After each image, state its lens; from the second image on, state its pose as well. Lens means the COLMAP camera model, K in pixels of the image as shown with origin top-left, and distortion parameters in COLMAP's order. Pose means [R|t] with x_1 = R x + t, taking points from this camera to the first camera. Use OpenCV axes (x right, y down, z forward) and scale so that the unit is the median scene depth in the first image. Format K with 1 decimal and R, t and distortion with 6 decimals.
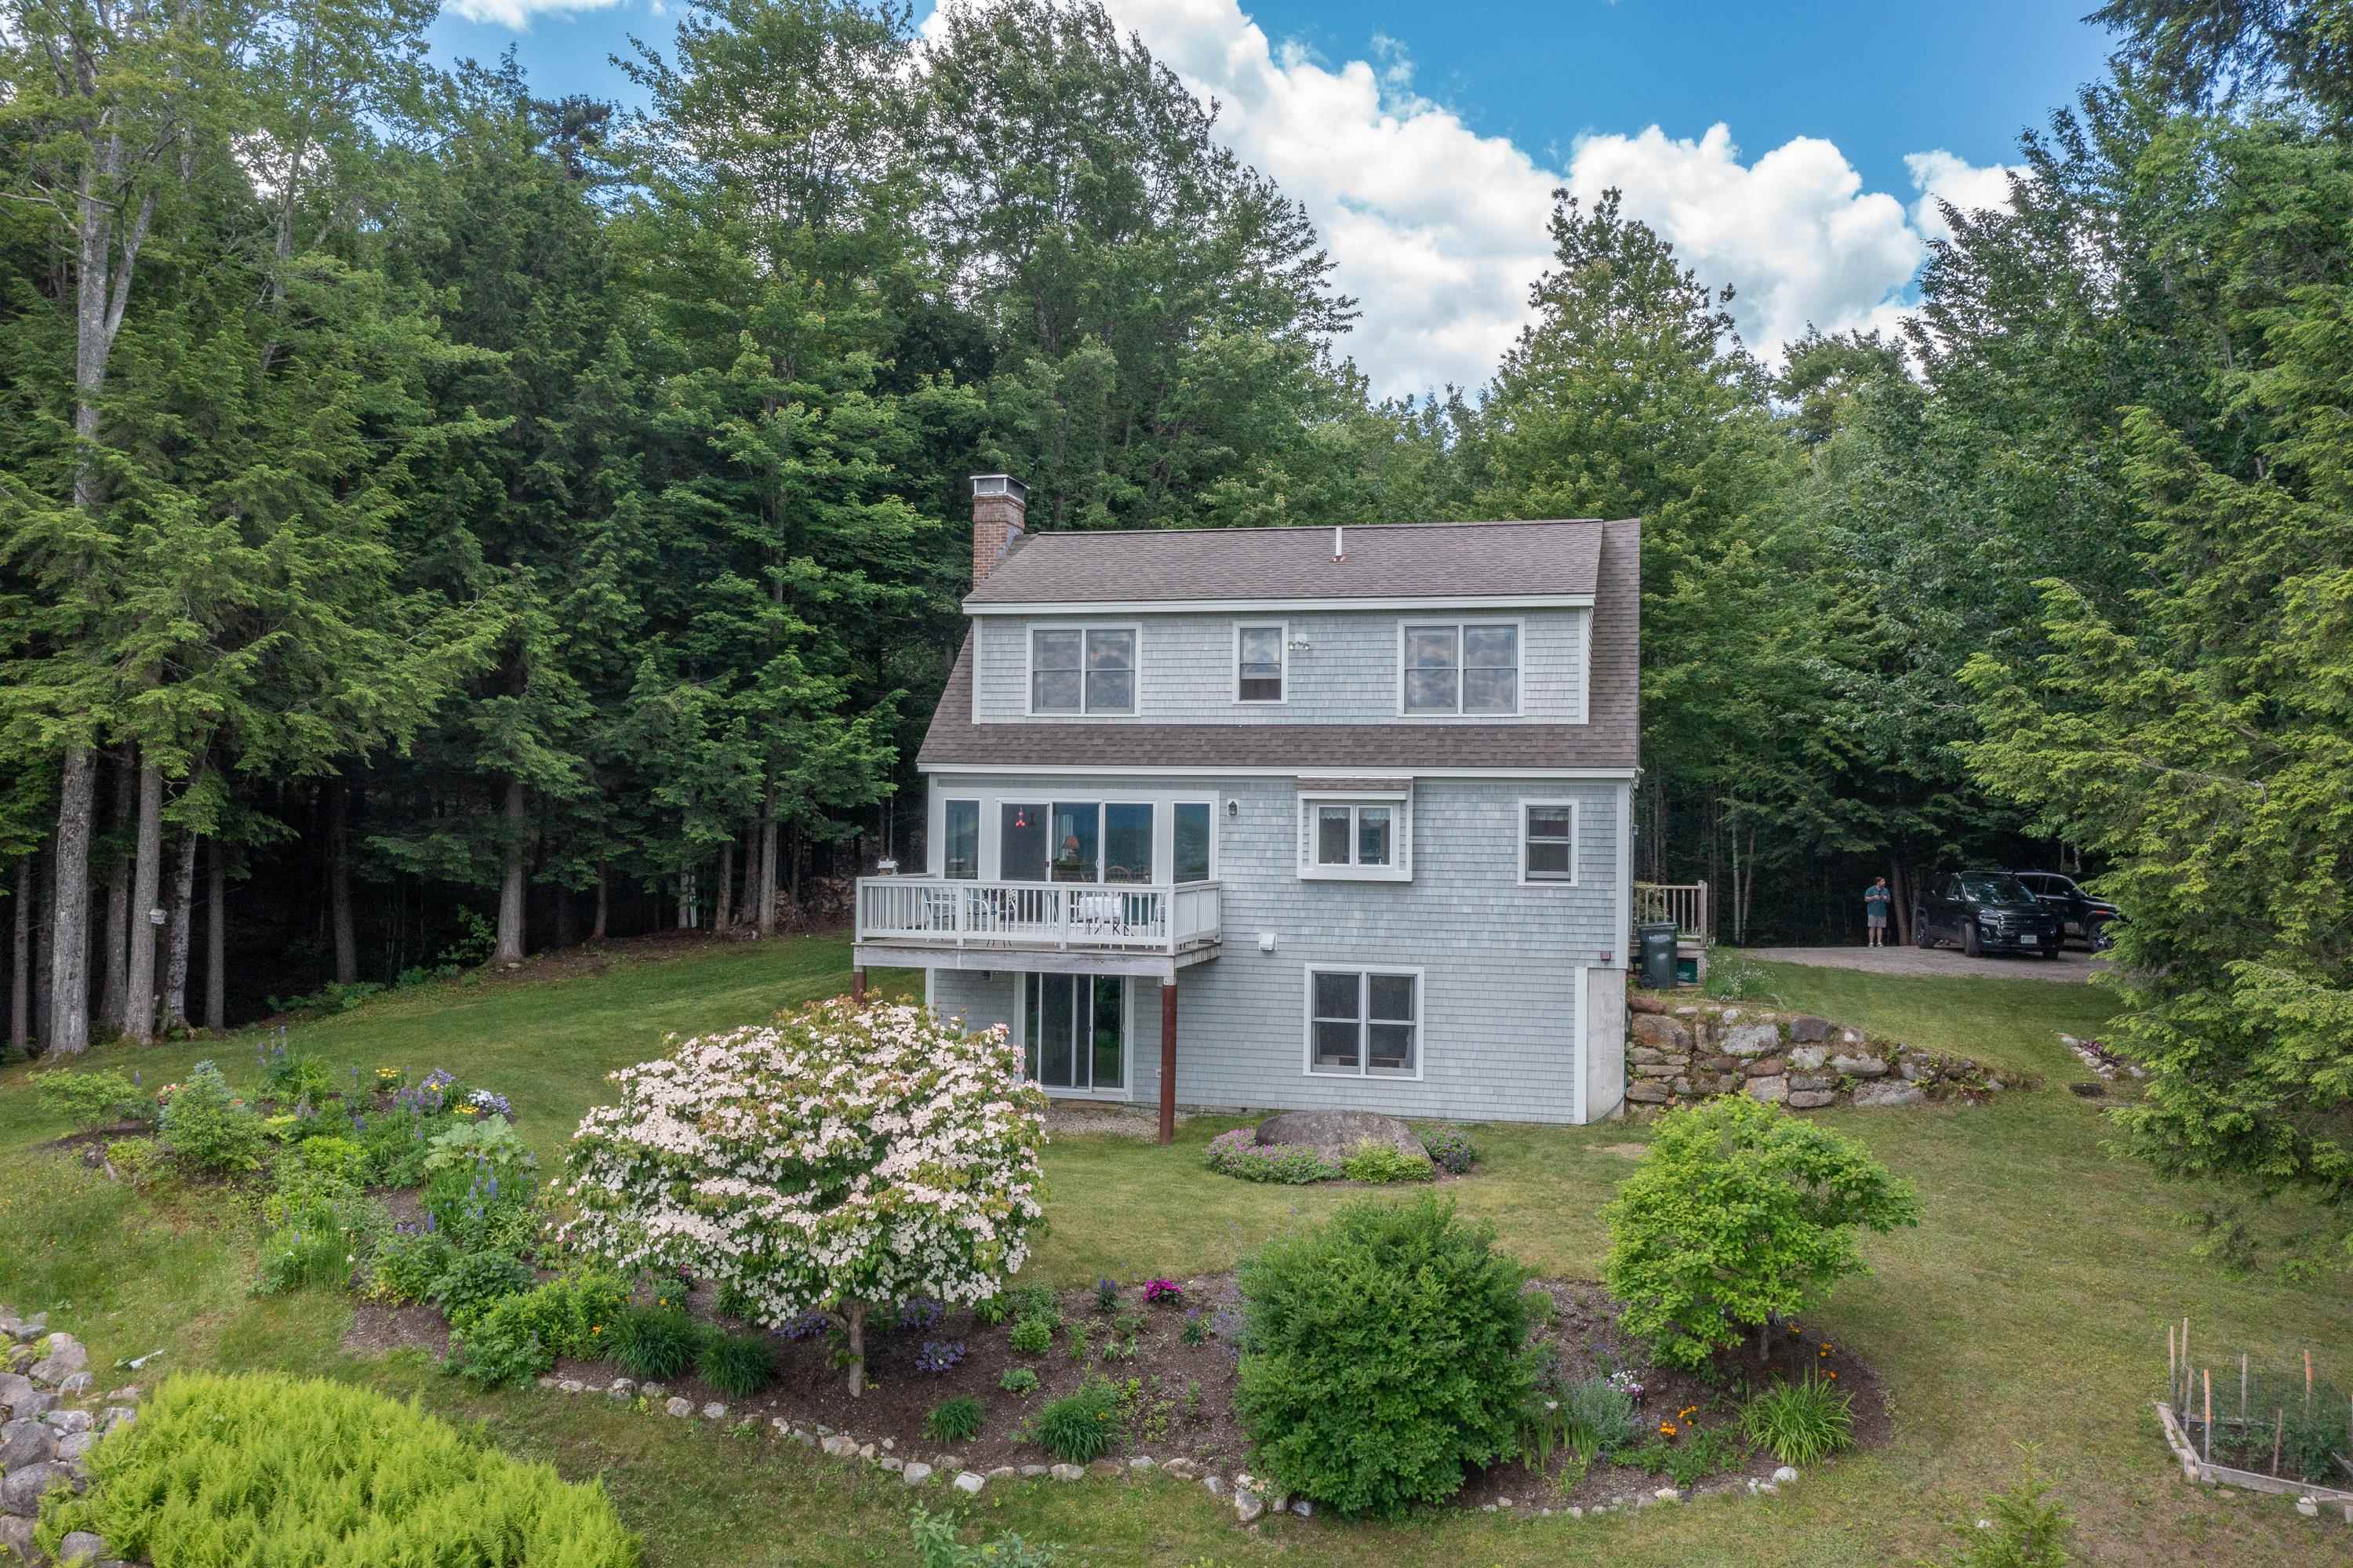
lens RADIAL K [[1885.6, 0, 1176.5], [0, 1885.6, 788.7], [0, 0, 1]] dist [-0.000565, -0.011918]
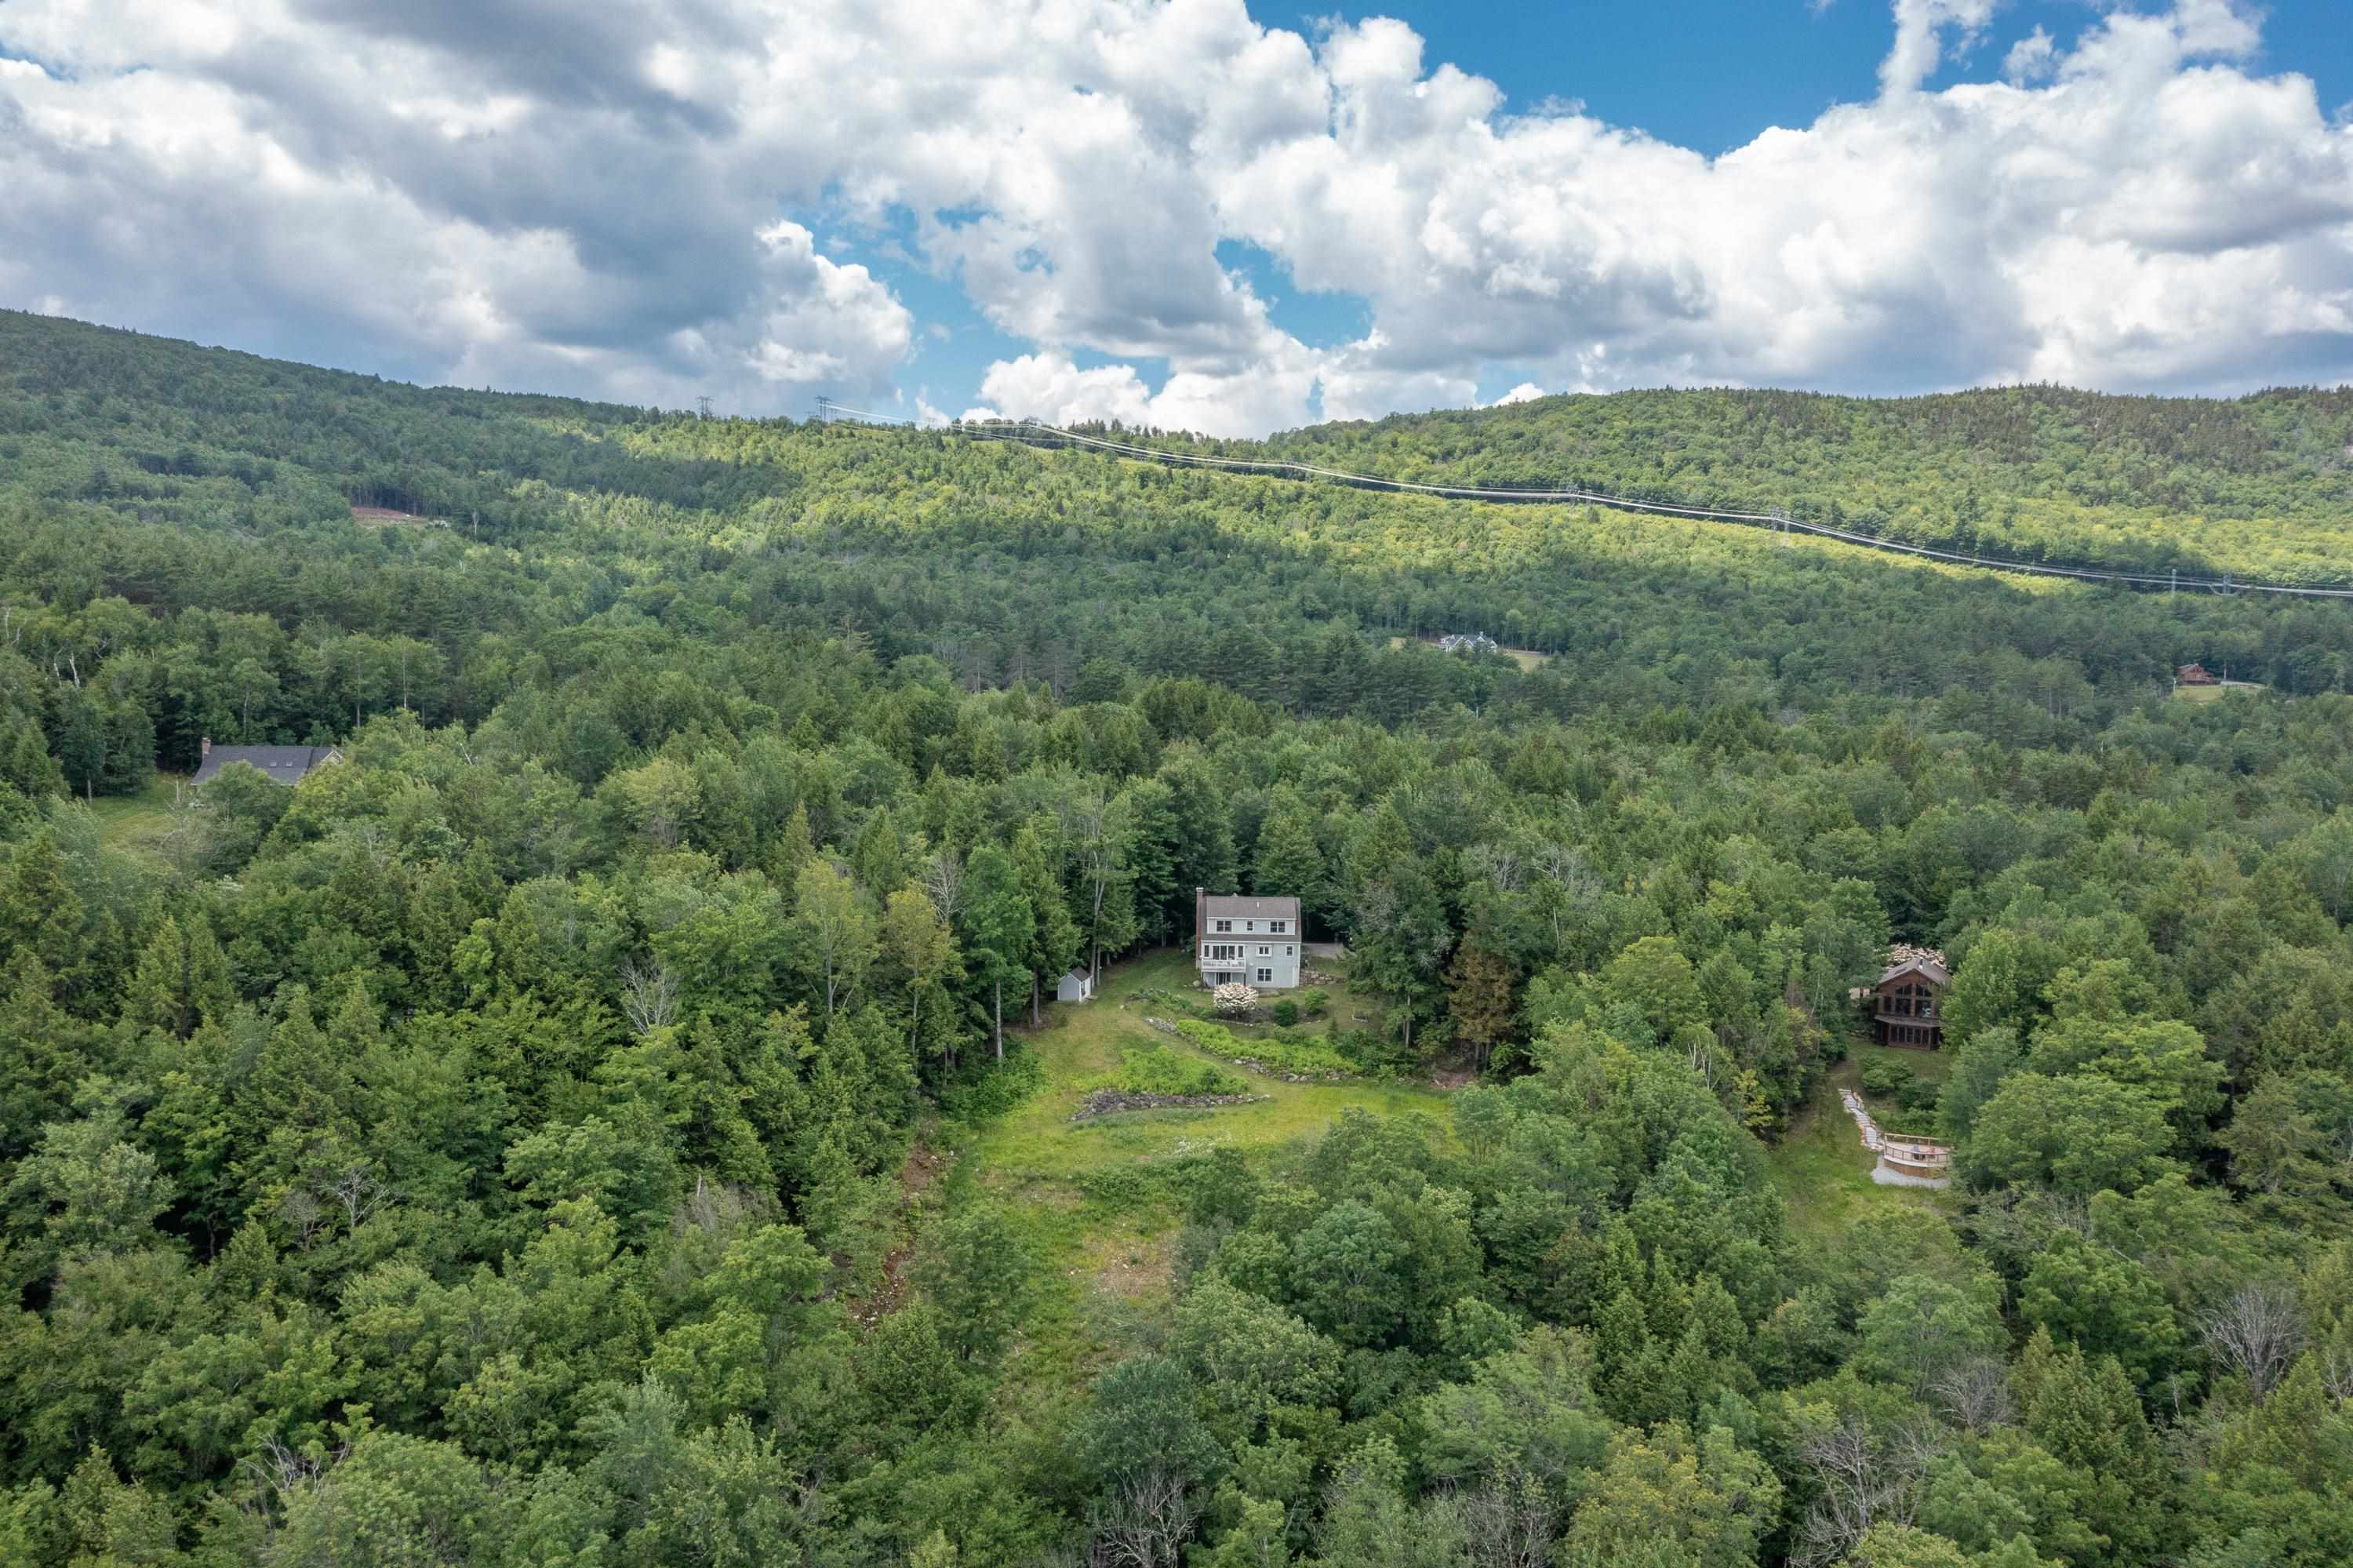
lens RADIAL K [[1885.6, 0, 1176.5], [0, 1885.6, 788.7], [0, 0, 1]] dist [-0.000565, -0.011918]
pose [[0.971045, -0.017103, 0.238283, -1.985400], [-0.003890, 0.996170, 0.087354, -1.248941], [-0.238865, -0.085751, 0.967259, -6.007823]]
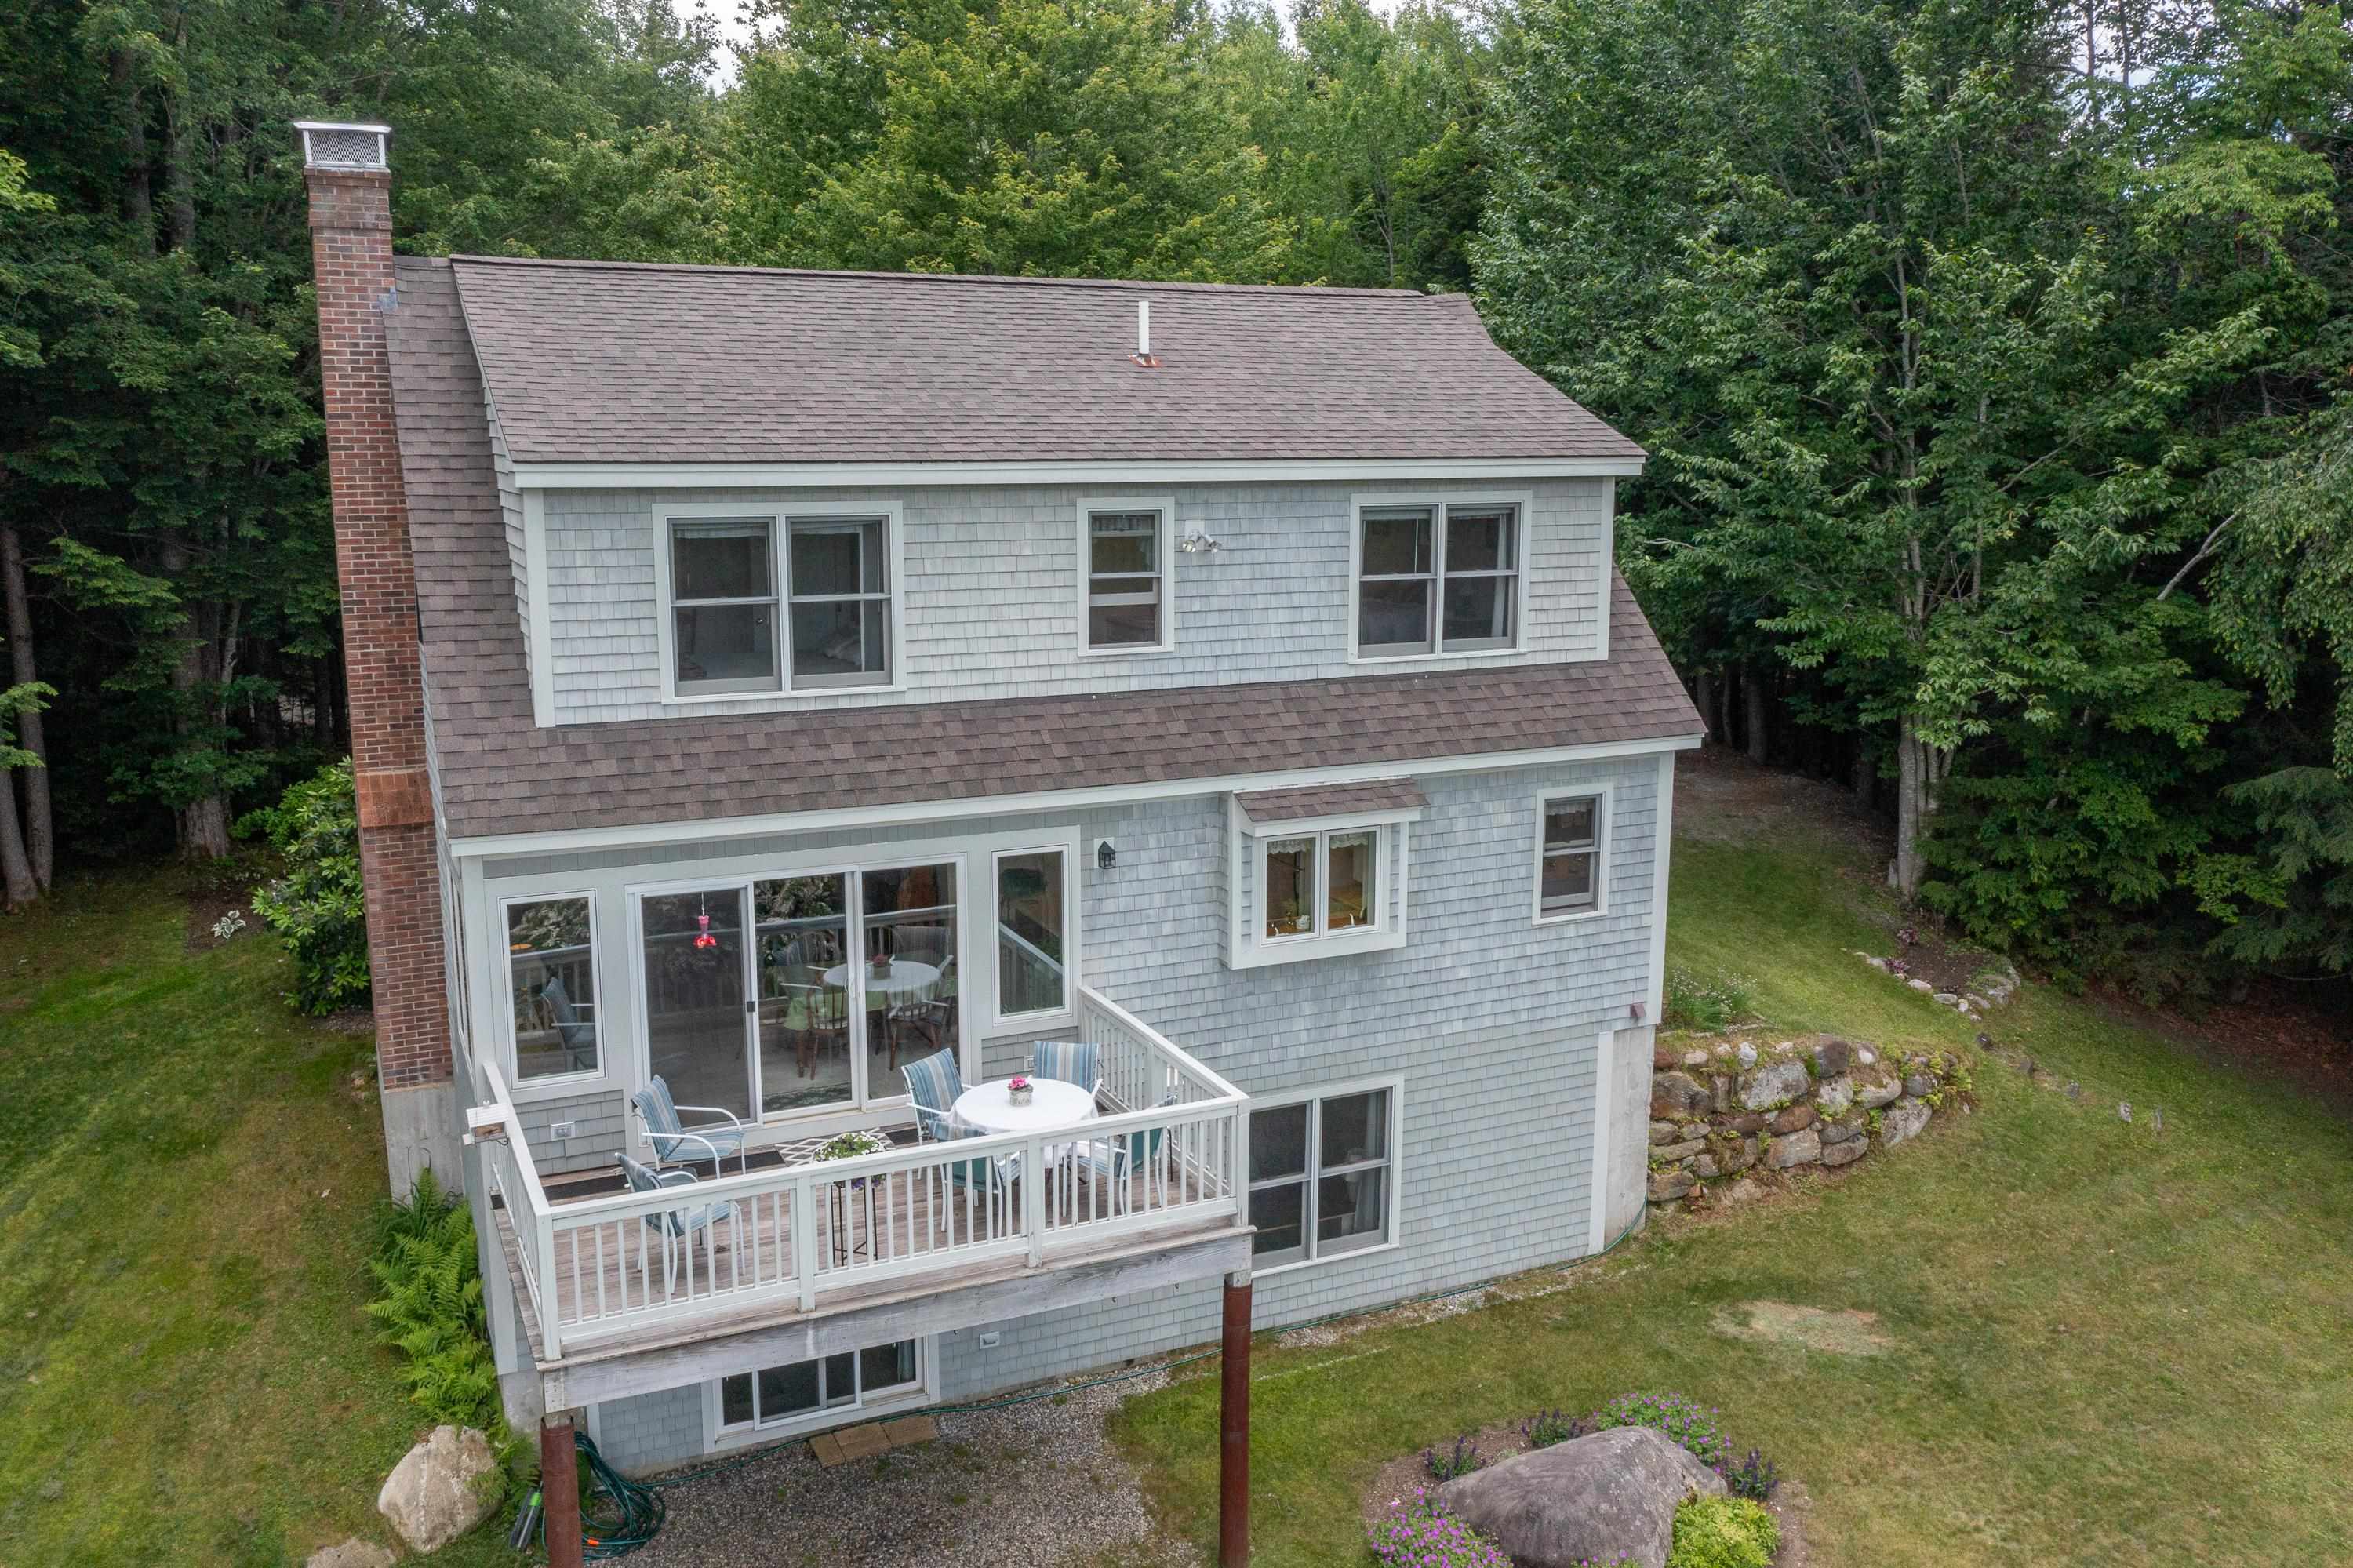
lens RADIAL K [[1865.8, 0, 1179.2], [0, 1865.8, 746.0], [0, 0, 1]] dist [-0.002375, -0.002308]
pose [[0.772285, -0.118856, 0.624058, -0.287791], [-0.001918, 0.981901, 0.189384, -0.123263], [-0.635273, -0.147455, 0.758080, 0.598850]]
